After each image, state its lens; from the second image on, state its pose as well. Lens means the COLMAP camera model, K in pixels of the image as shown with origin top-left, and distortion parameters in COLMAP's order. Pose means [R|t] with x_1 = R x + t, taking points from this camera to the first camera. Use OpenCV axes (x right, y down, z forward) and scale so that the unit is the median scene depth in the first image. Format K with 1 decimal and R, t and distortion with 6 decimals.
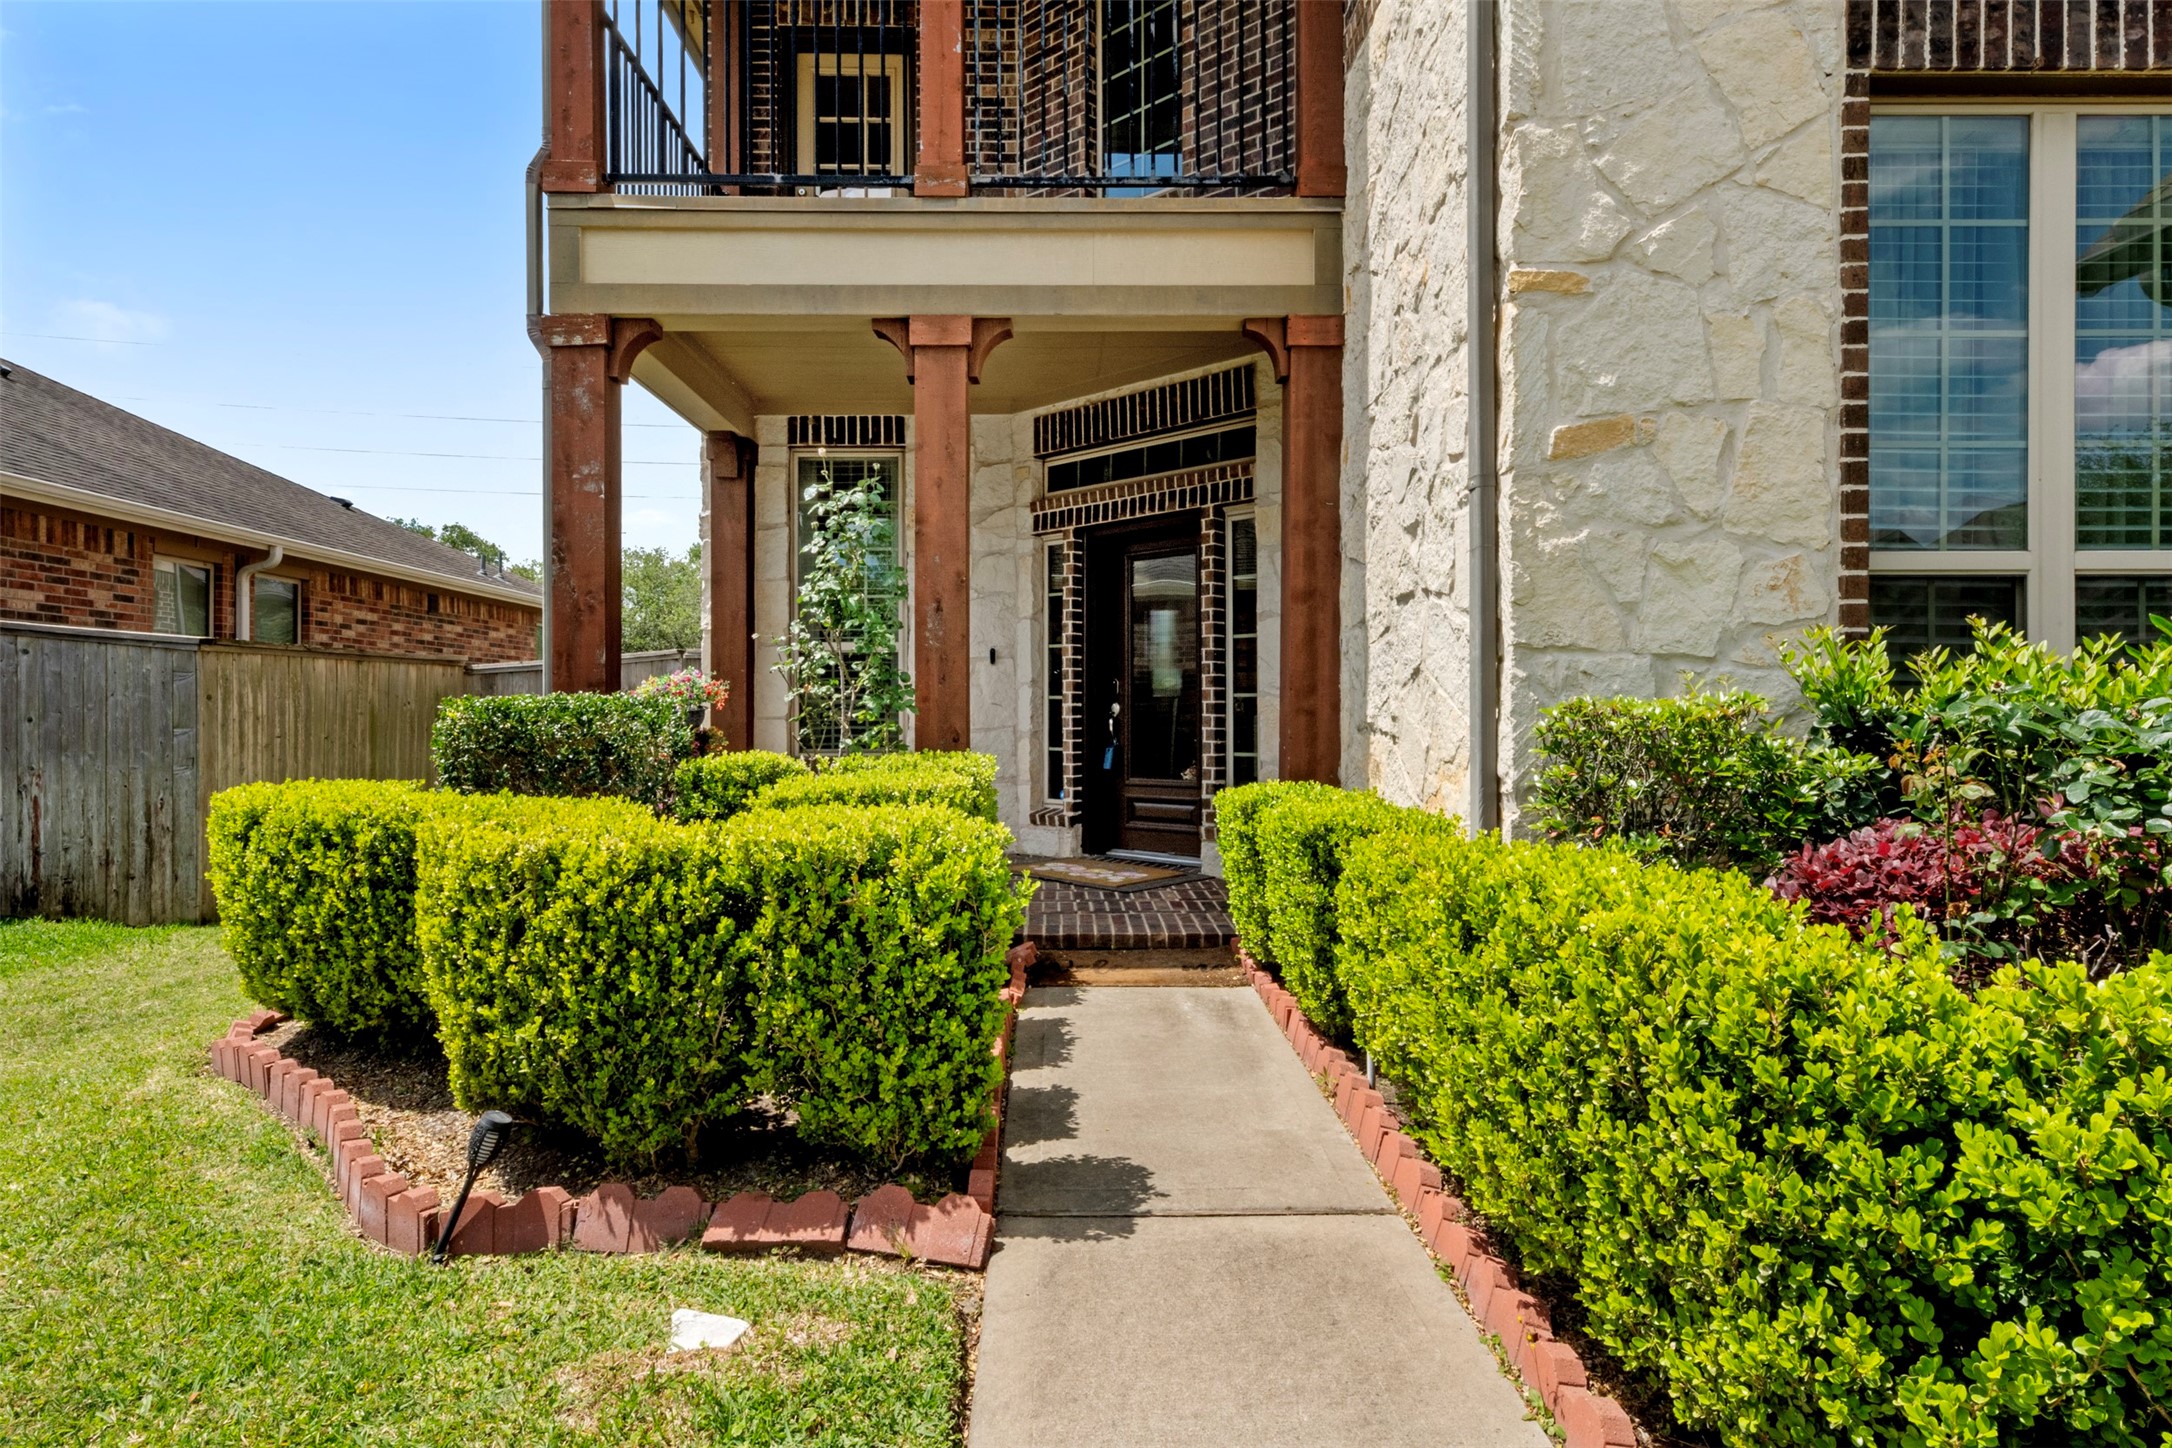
lens RADIAL K [[1252.0, 0, 1075.4], [0, 1252.0, 718.4], [0, 0, 1]] dist [0.000683, 0.000209]
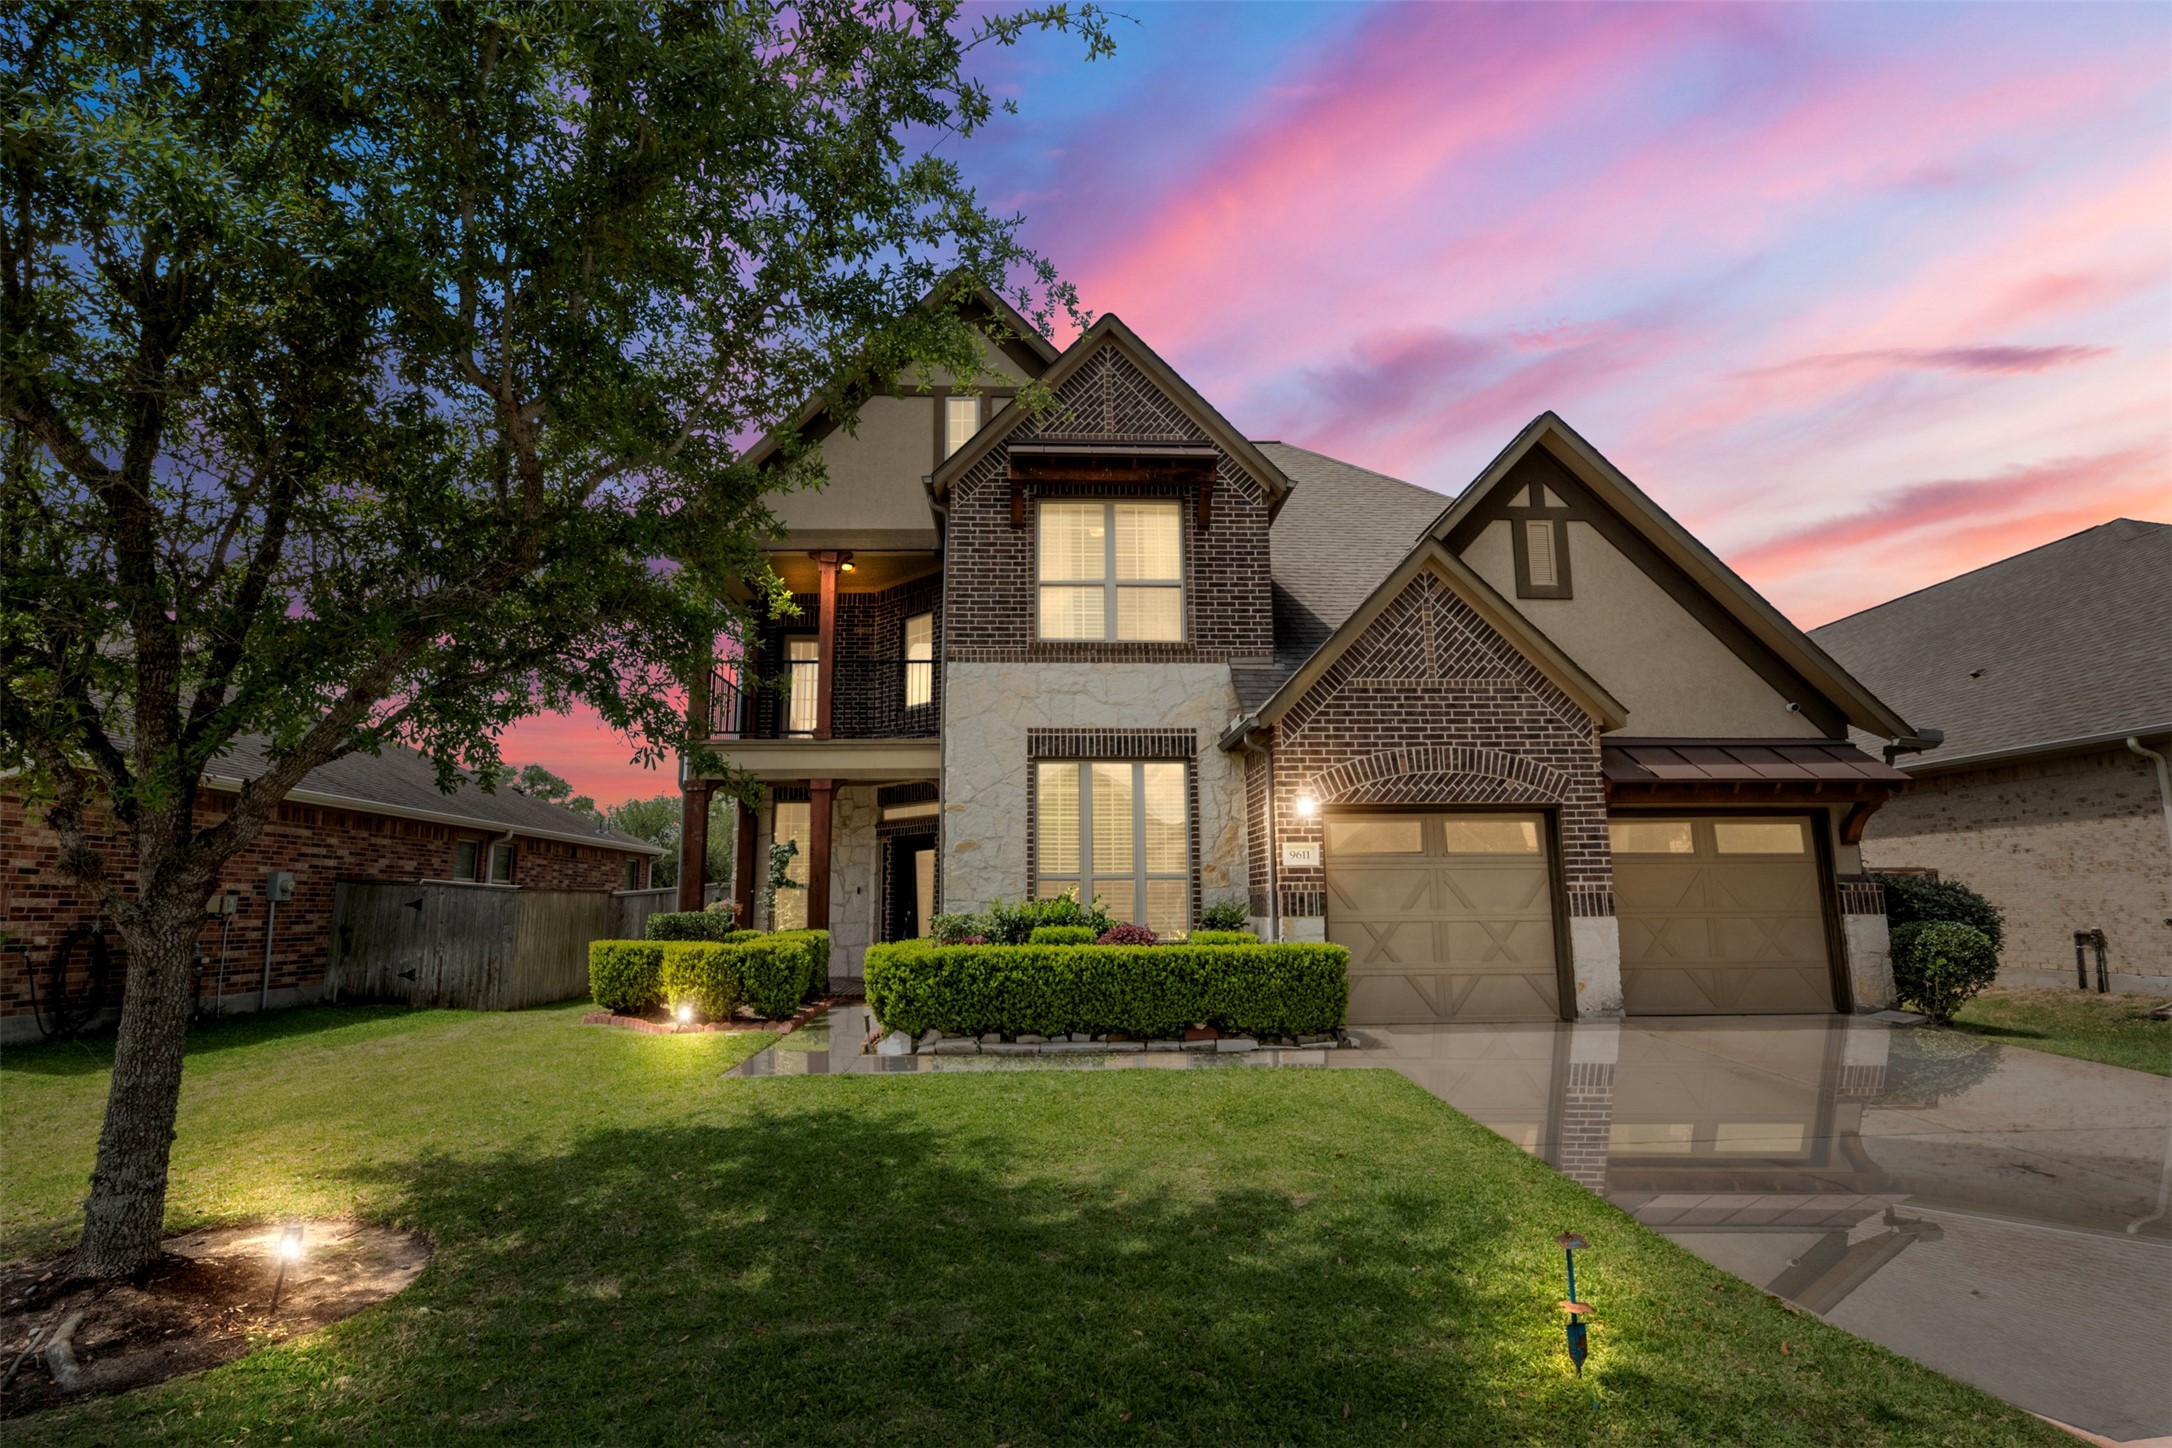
lens RADIAL K [[1076.8, 0, 1095.7], [0, 1076.8, 737.3], [0, 0, 1]] dist [0.003550, 0.000249]
pose [[0.999071, -0.002340, 0.043024, 0.308621], [0.009197, 0.987094, -0.159878, -0.007150], [-0.042094, 0.160125, 0.986199, -1.108110]]
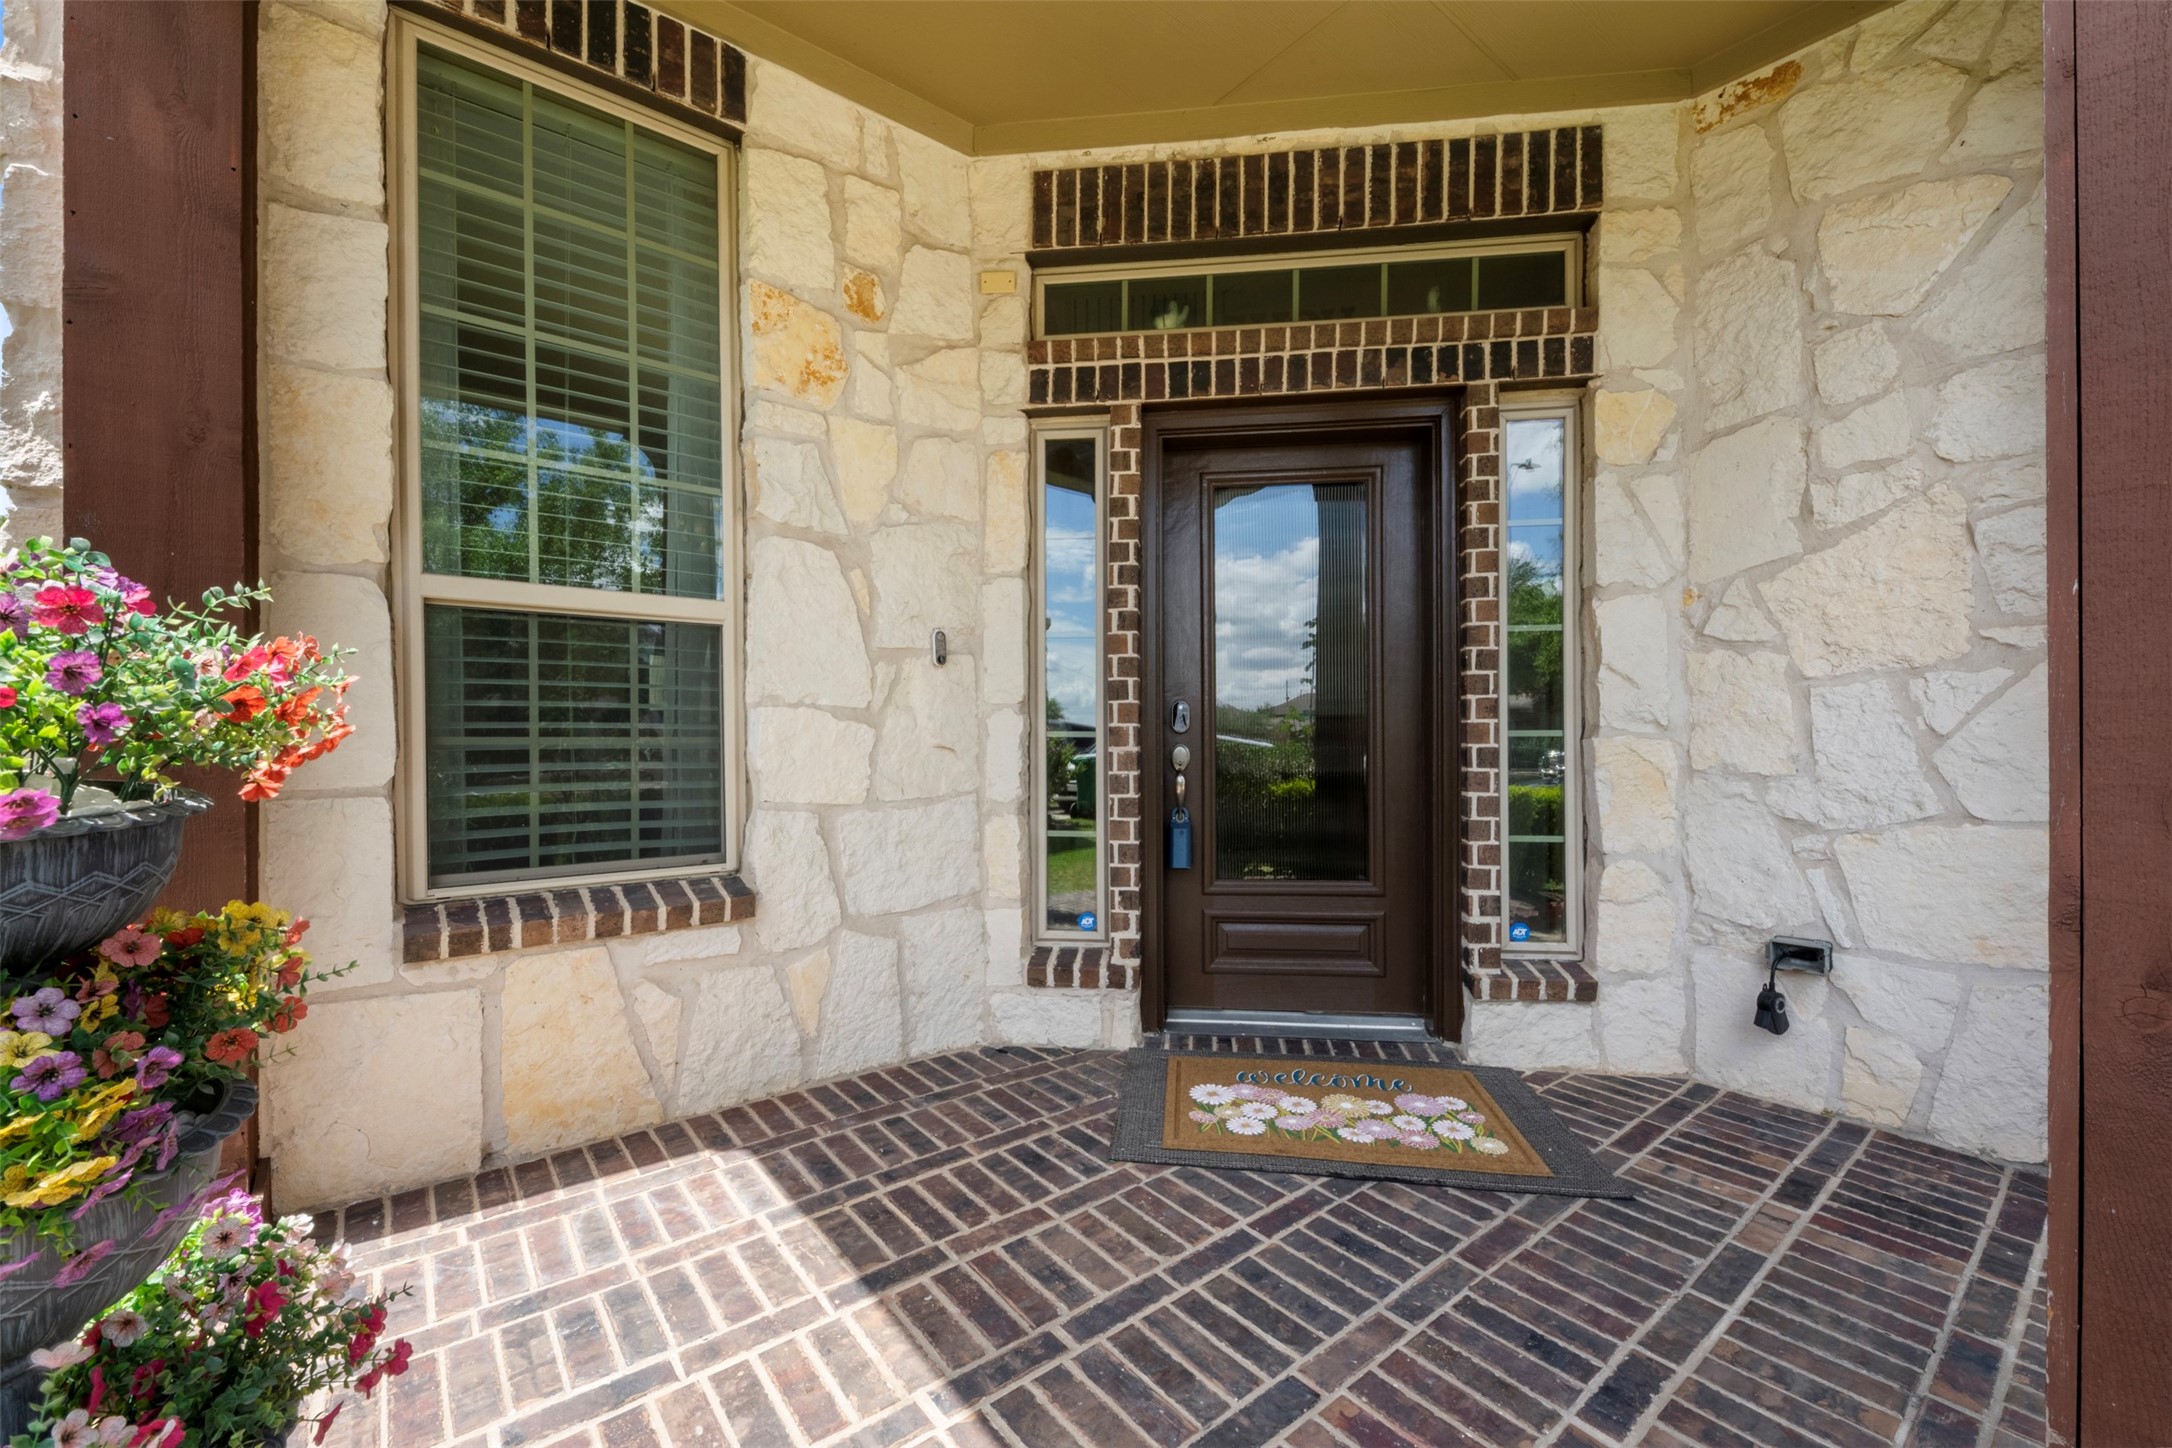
lens RADIAL K [[869.8, 0, 1082.8], [0, 869.8, 732.6], [0, 0, 1]] dist [0.015555, 0.000069]
pose [[0.787399, -0.012671, 0.616314, -0.241668], [0.004611, 0.999882, 0.014666, -0.022947], [-0.616427, -0.008706, 0.787364, 0.734202]]
